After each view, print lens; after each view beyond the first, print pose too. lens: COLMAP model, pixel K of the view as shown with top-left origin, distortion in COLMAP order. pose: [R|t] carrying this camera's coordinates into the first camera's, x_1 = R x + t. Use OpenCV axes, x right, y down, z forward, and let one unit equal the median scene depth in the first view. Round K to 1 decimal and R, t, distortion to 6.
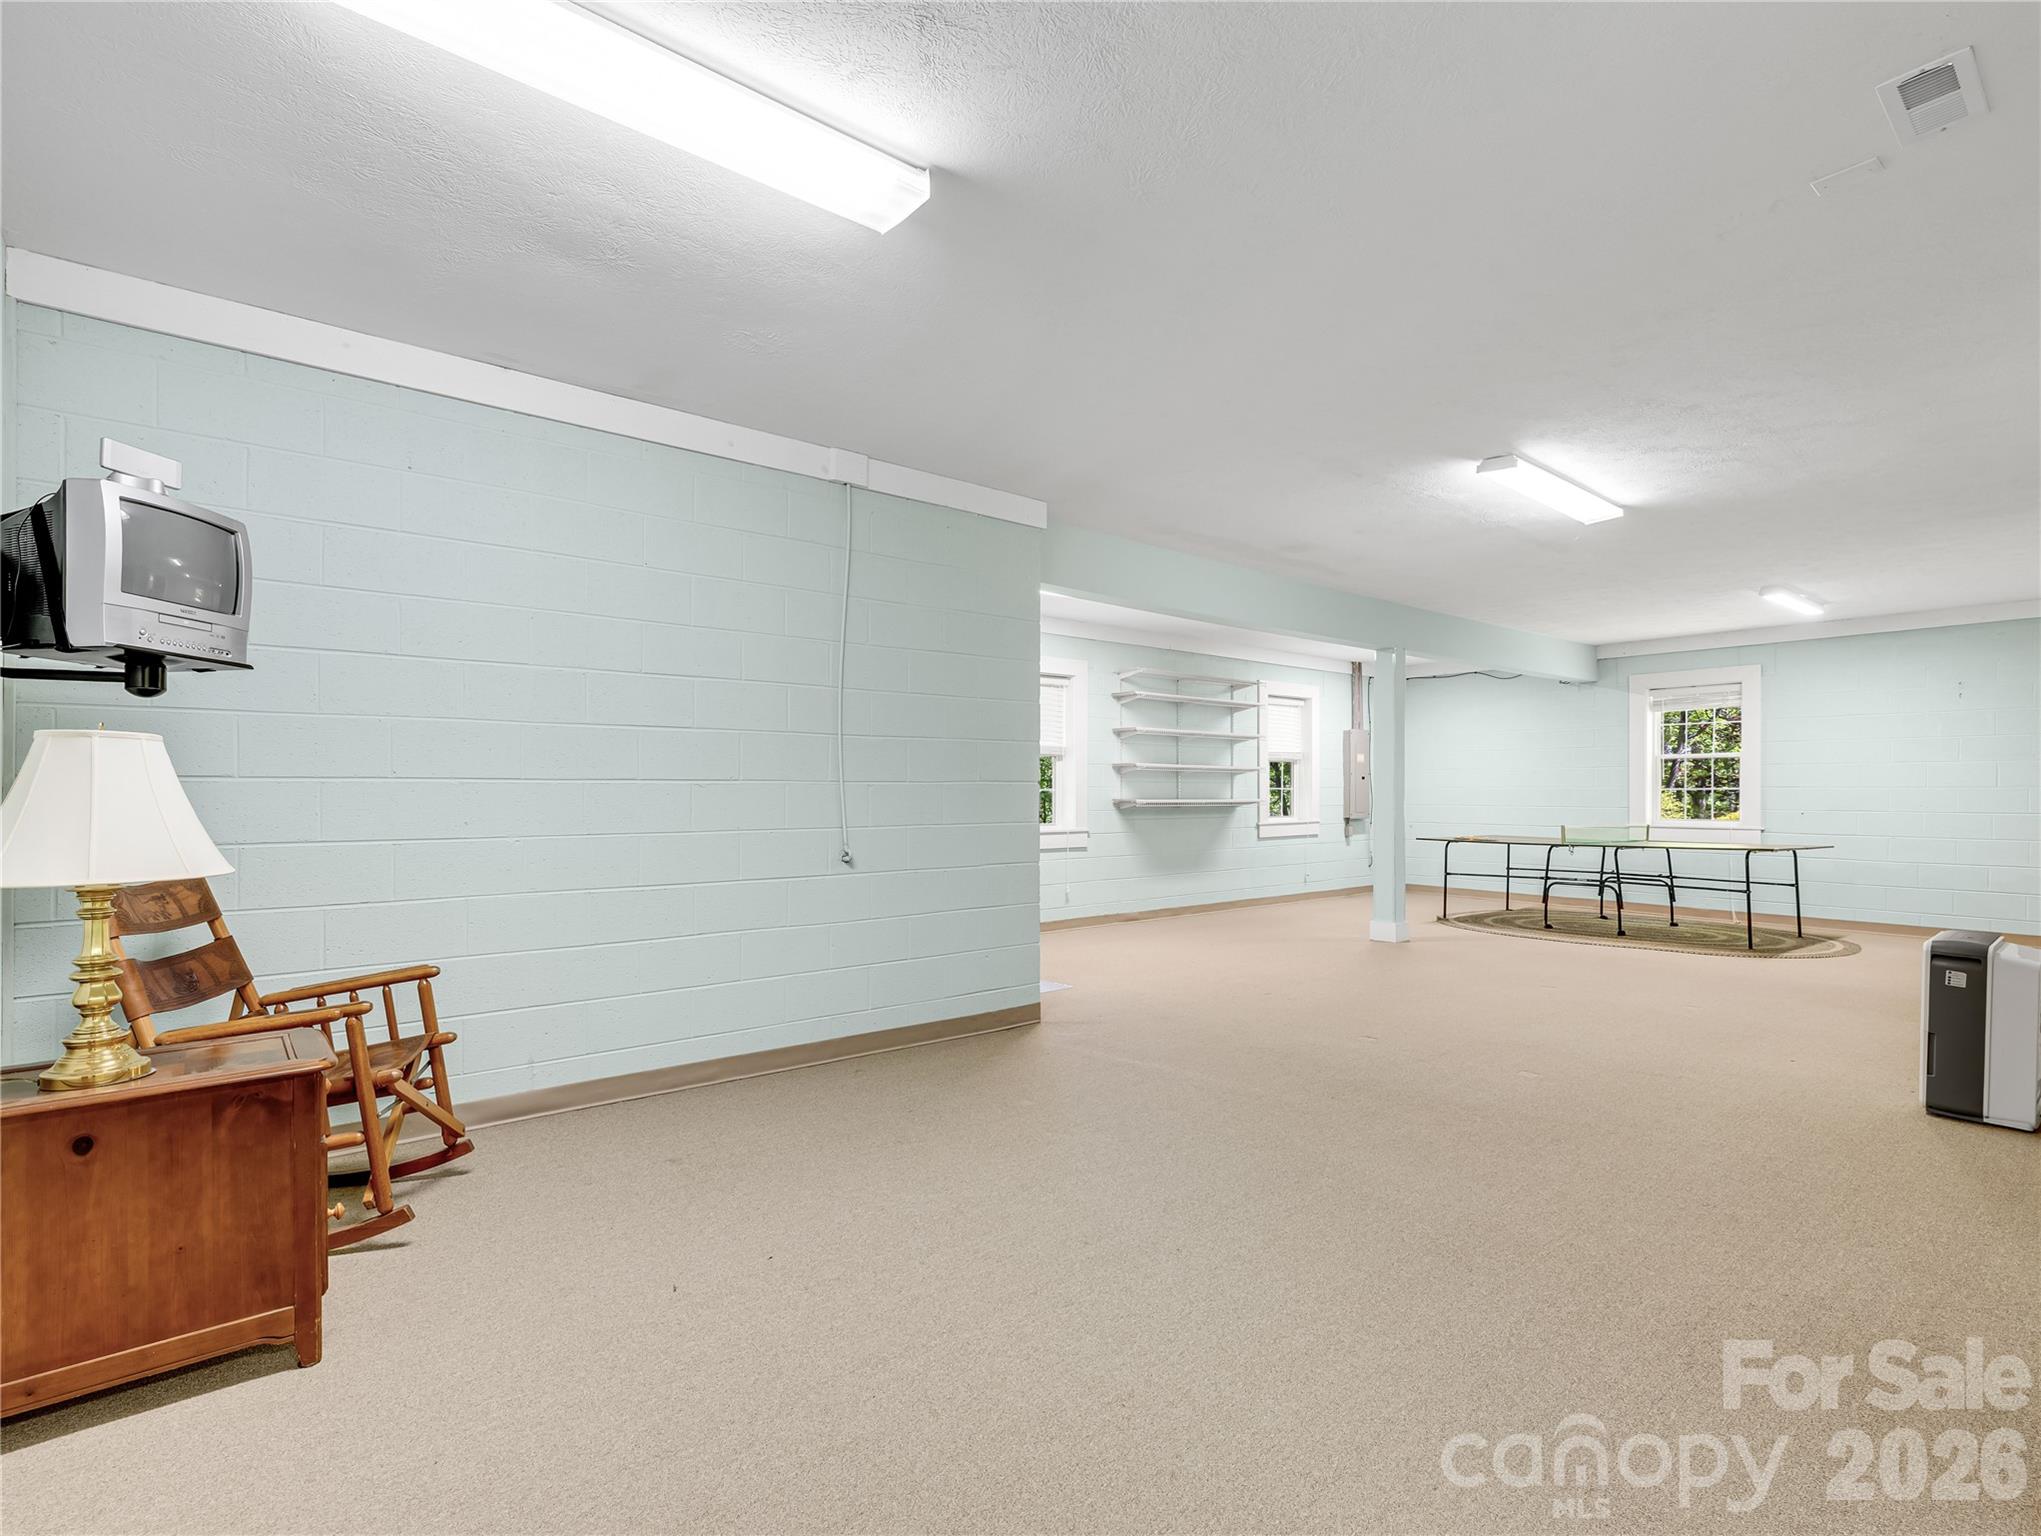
lens RADIAL K [[974.4, 0, 1017.6], [0, 974.4, 790.4], [0, 0, 1]] dist [-0.008797, 0.004347]
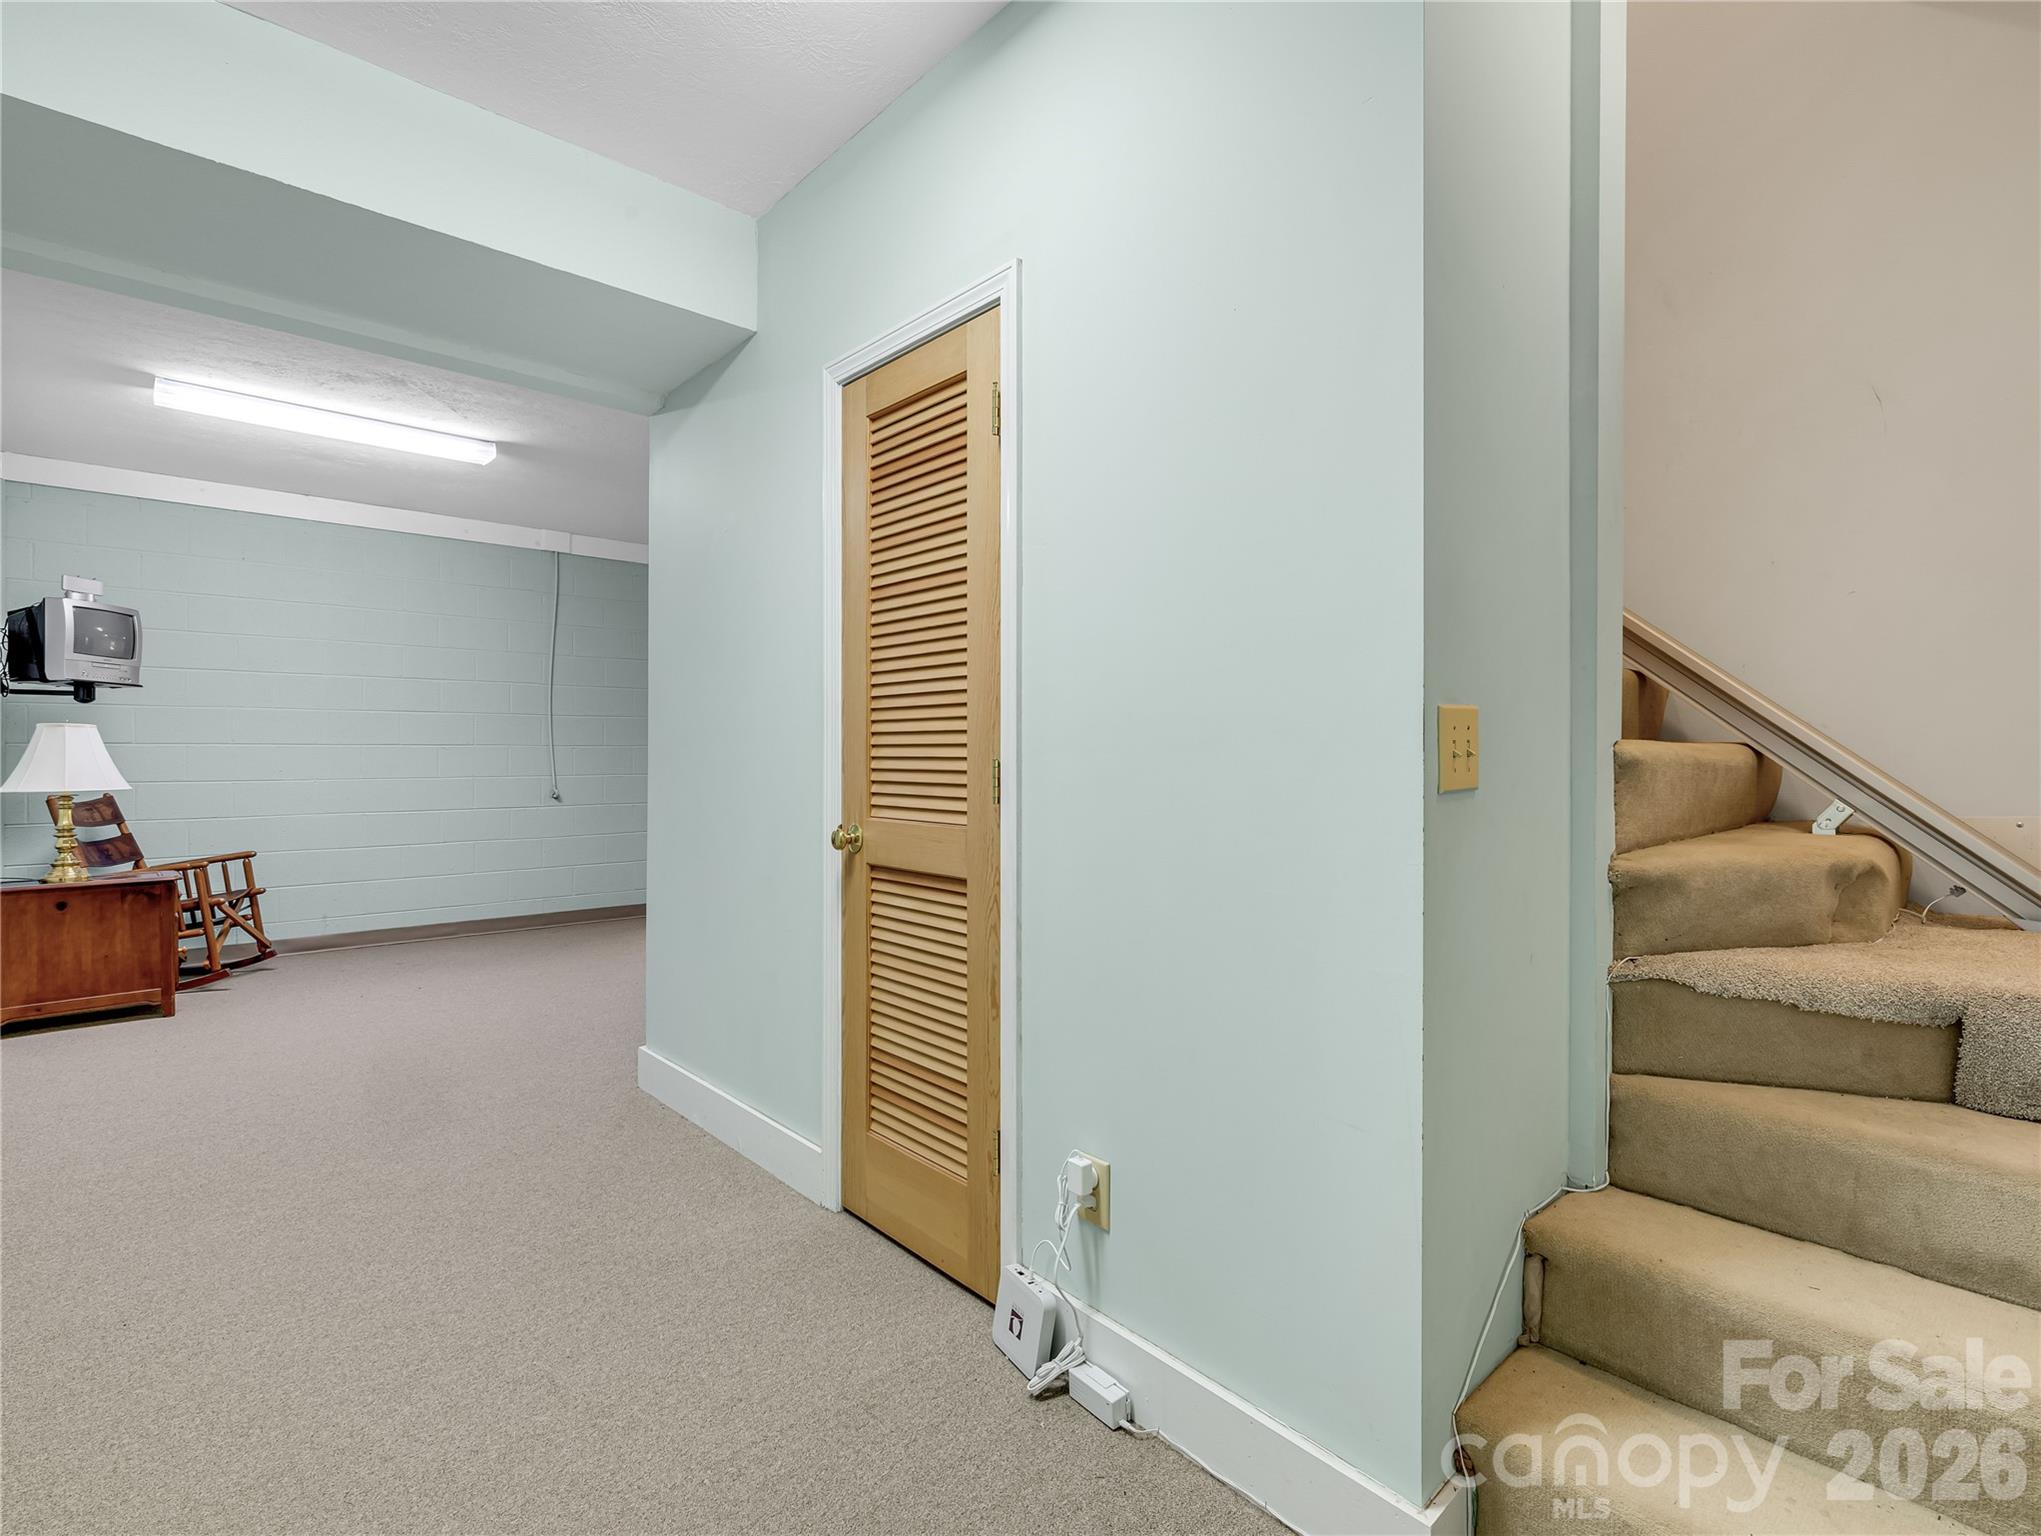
lens RADIAL K [[974.4, 0, 1024.8], [0, 974.4, 756.3], [0, 0, 1]] dist [-0.008797, 0.004347]
pose [[0.998093, 0.002555, 0.061673, 0.908222], [-0.002803, 0.999988, 0.003929, -0.001417], [-0.061662, -0.004095, 0.998089, -1.112208]]
